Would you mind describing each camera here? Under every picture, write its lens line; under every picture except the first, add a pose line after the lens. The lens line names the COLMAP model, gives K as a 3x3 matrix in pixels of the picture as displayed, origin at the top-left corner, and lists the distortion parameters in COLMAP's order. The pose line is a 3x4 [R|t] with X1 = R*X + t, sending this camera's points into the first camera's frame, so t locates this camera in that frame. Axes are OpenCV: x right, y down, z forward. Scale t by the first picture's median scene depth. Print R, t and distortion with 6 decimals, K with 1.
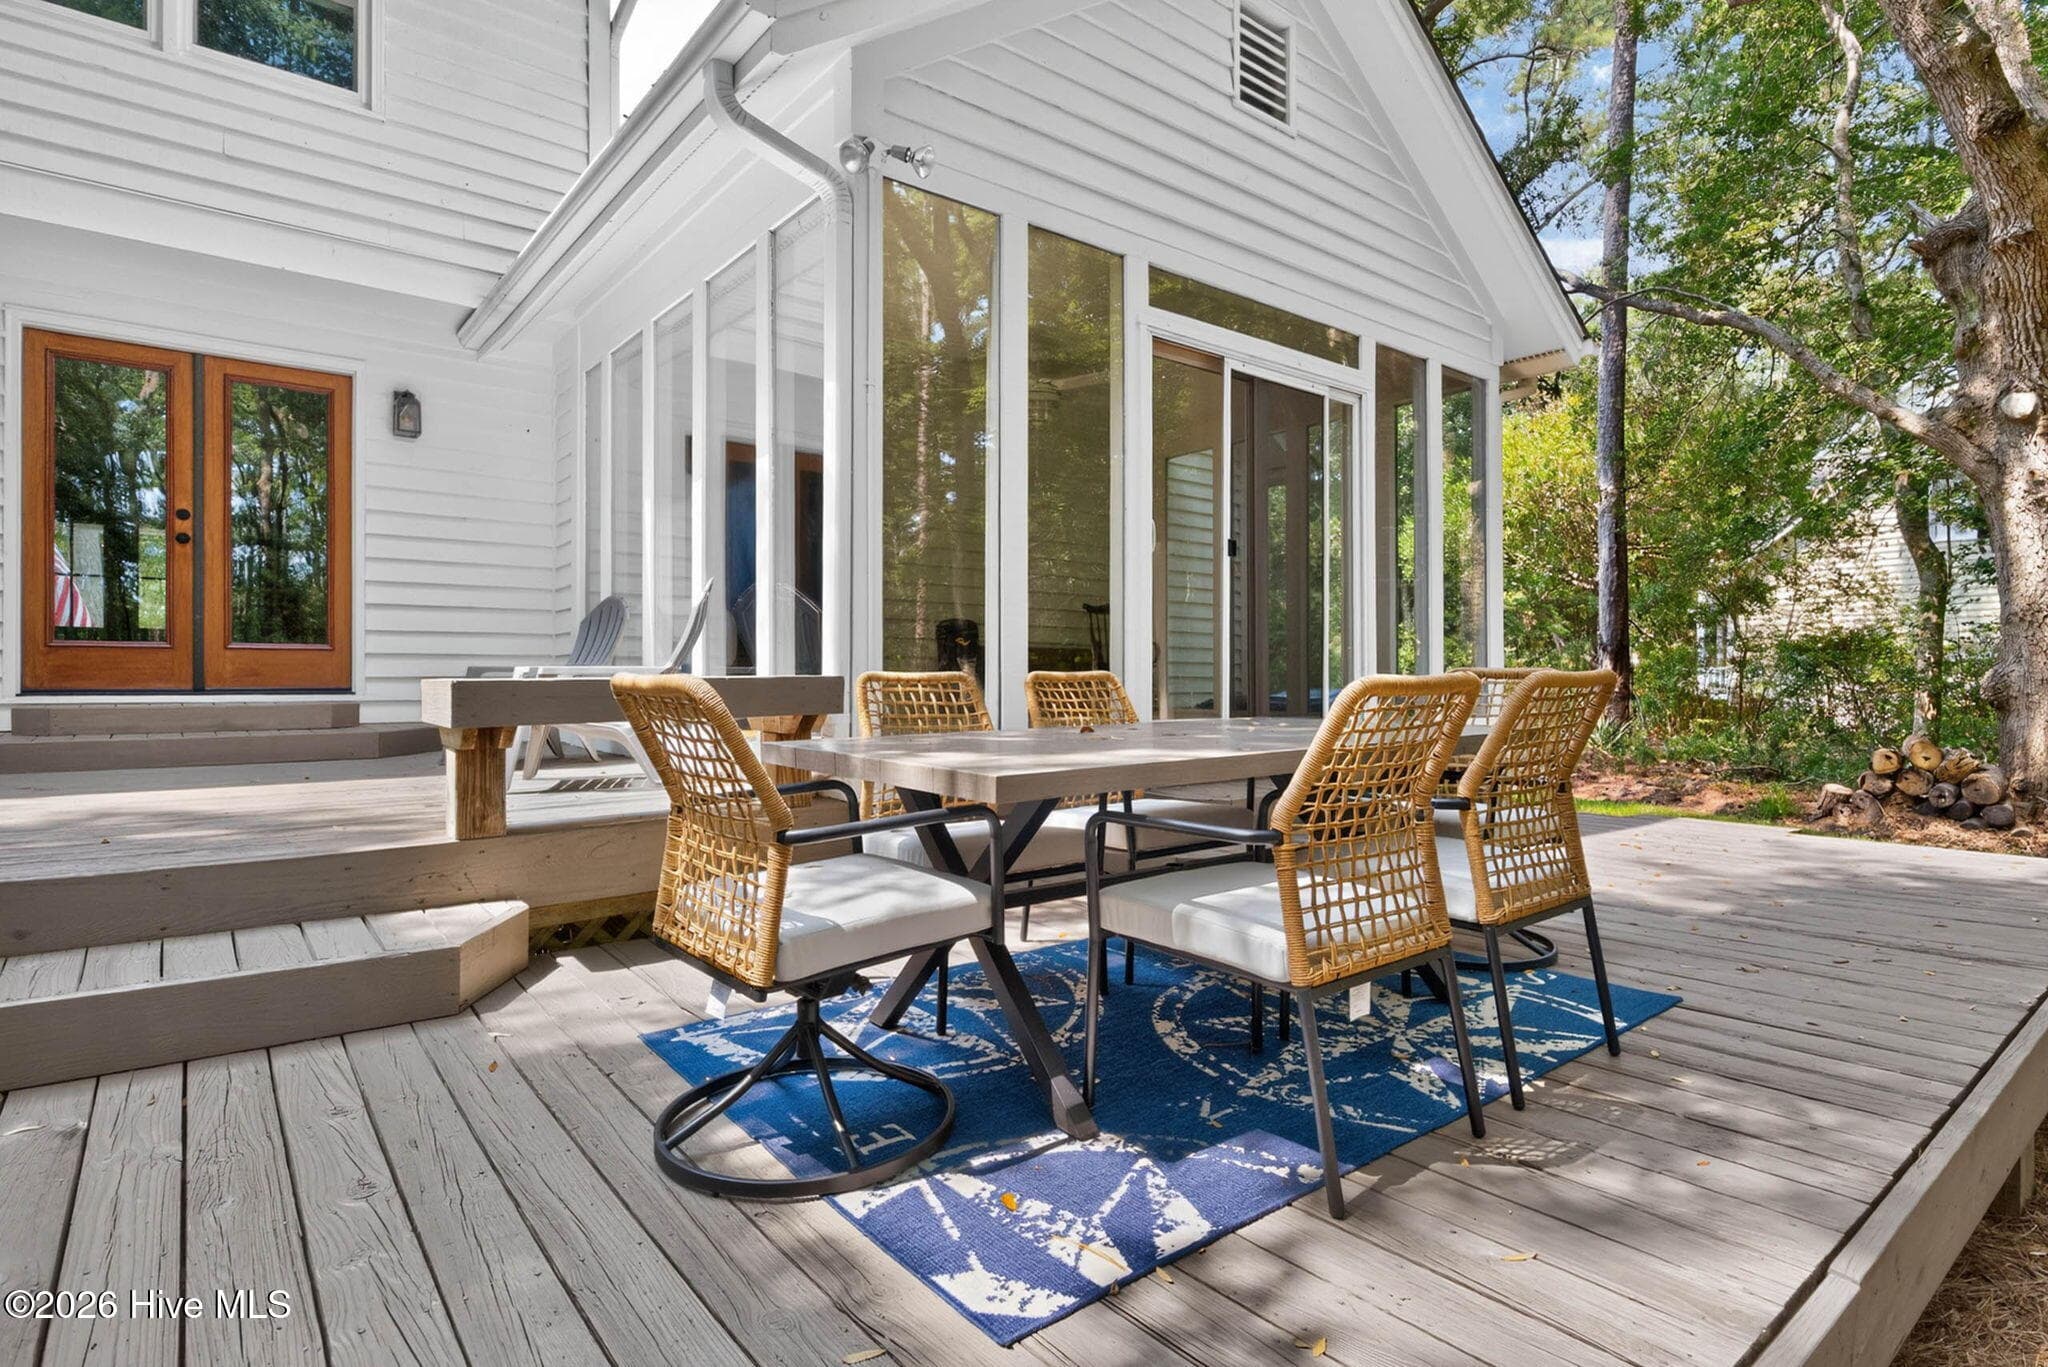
lens RADIAL K [[1057.2, 0, 1028.0], [0, 1057.2, 670.8], [0, 0, 1]] dist [0.003323, 0.000273]
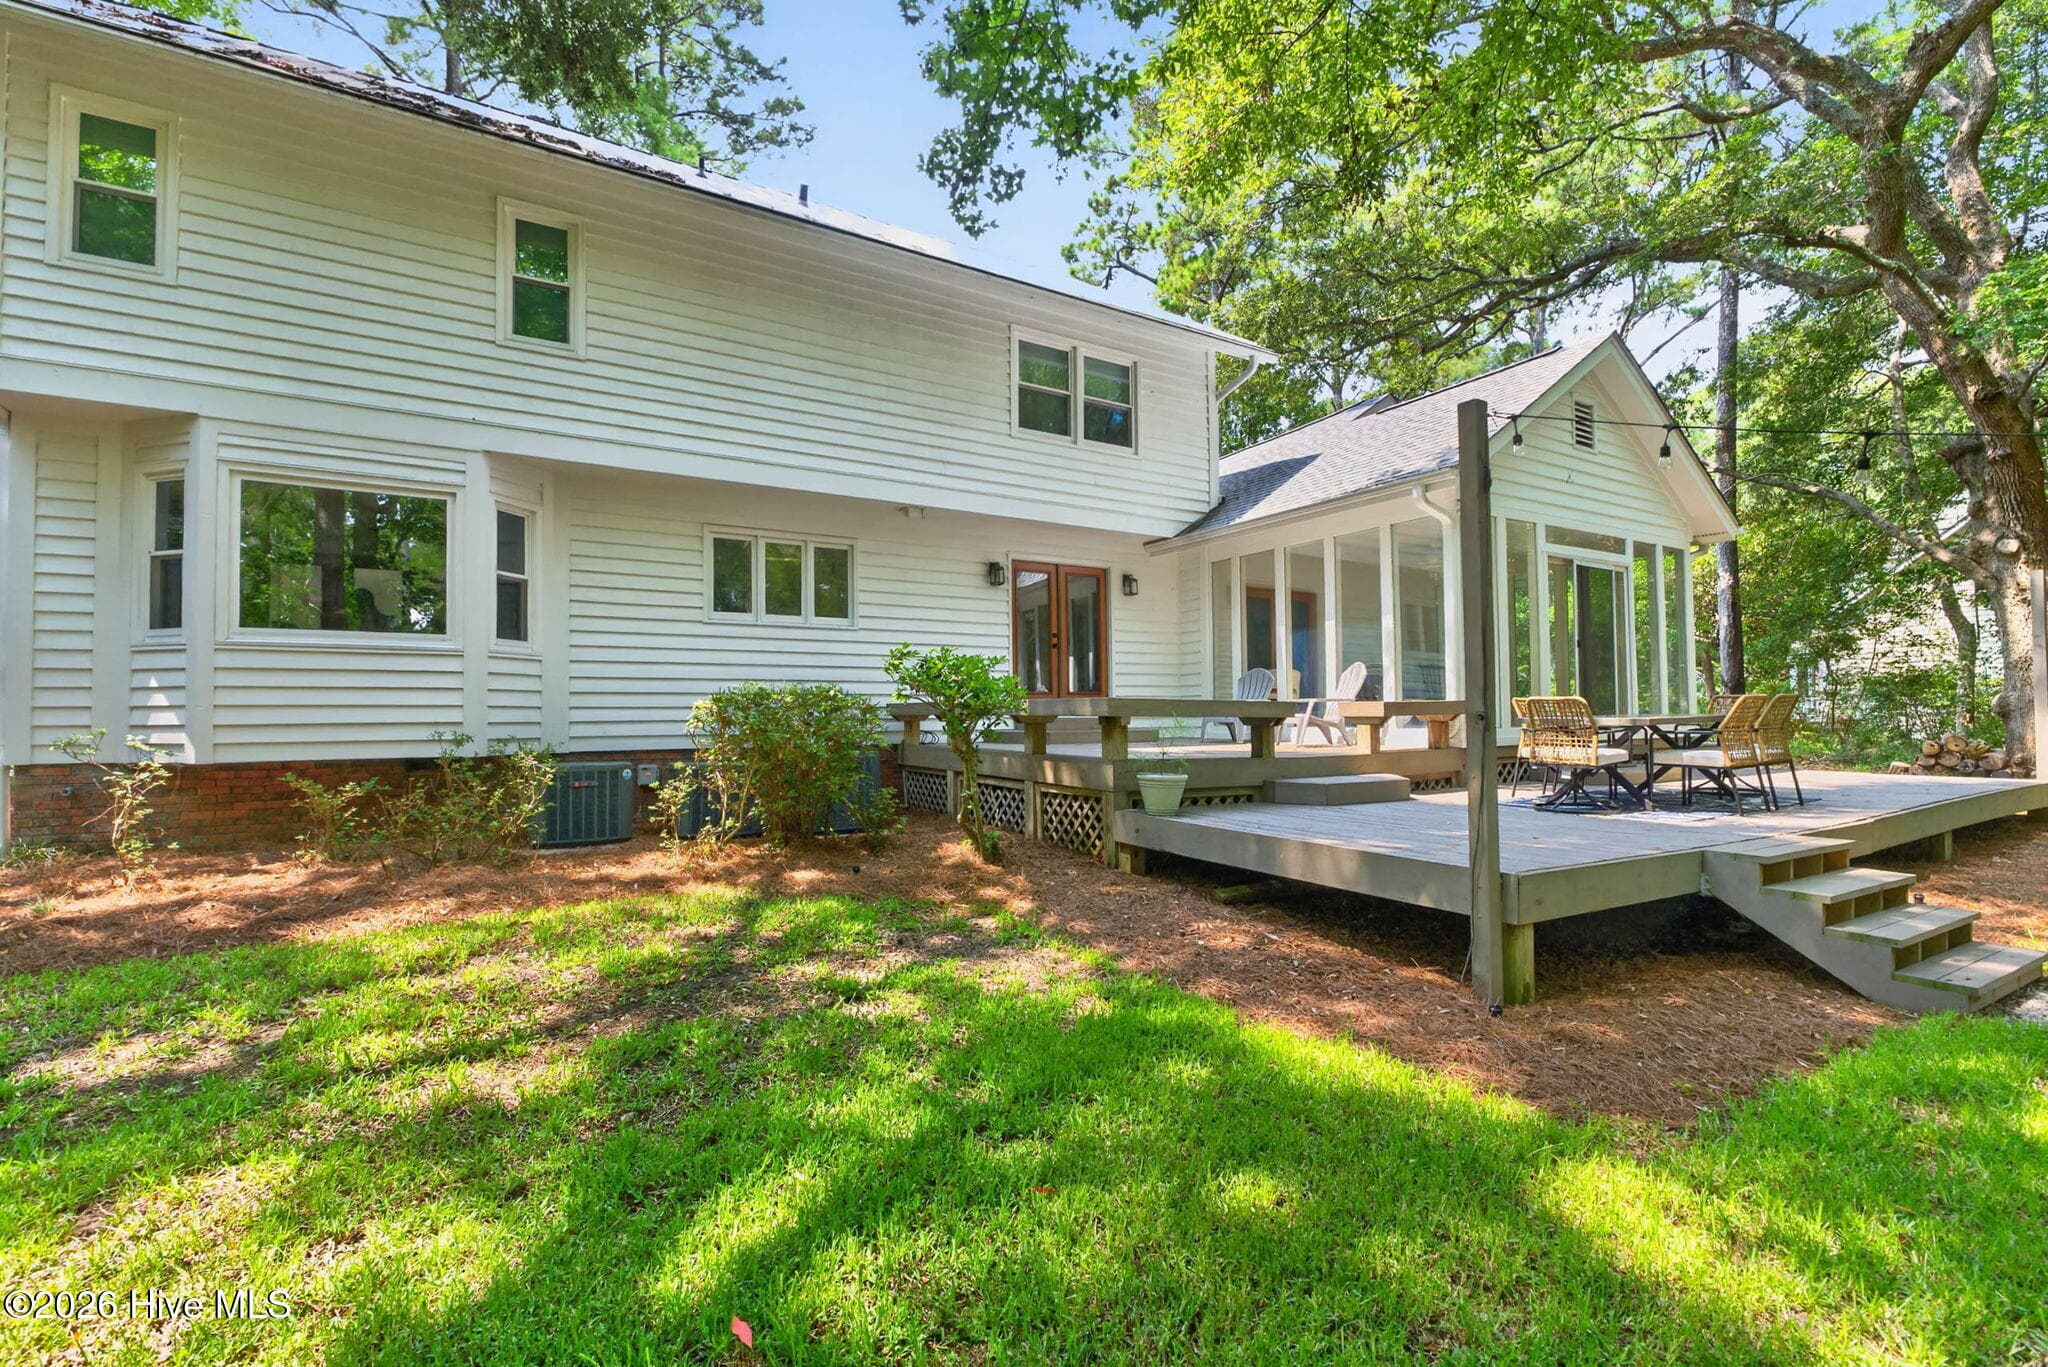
lens RADIAL K [[865.4, 0, 1011.8], [0, 865.4, 691.1], [0, 0, 1]] dist [-0.000860, 0.000183]
pose [[0.986416, -0.011663, -0.163852, -0.457961], [0.008180, 0.999726, -0.021919, 0.010623], [0.164063, 0.020281, 0.986241, -0.665692]]
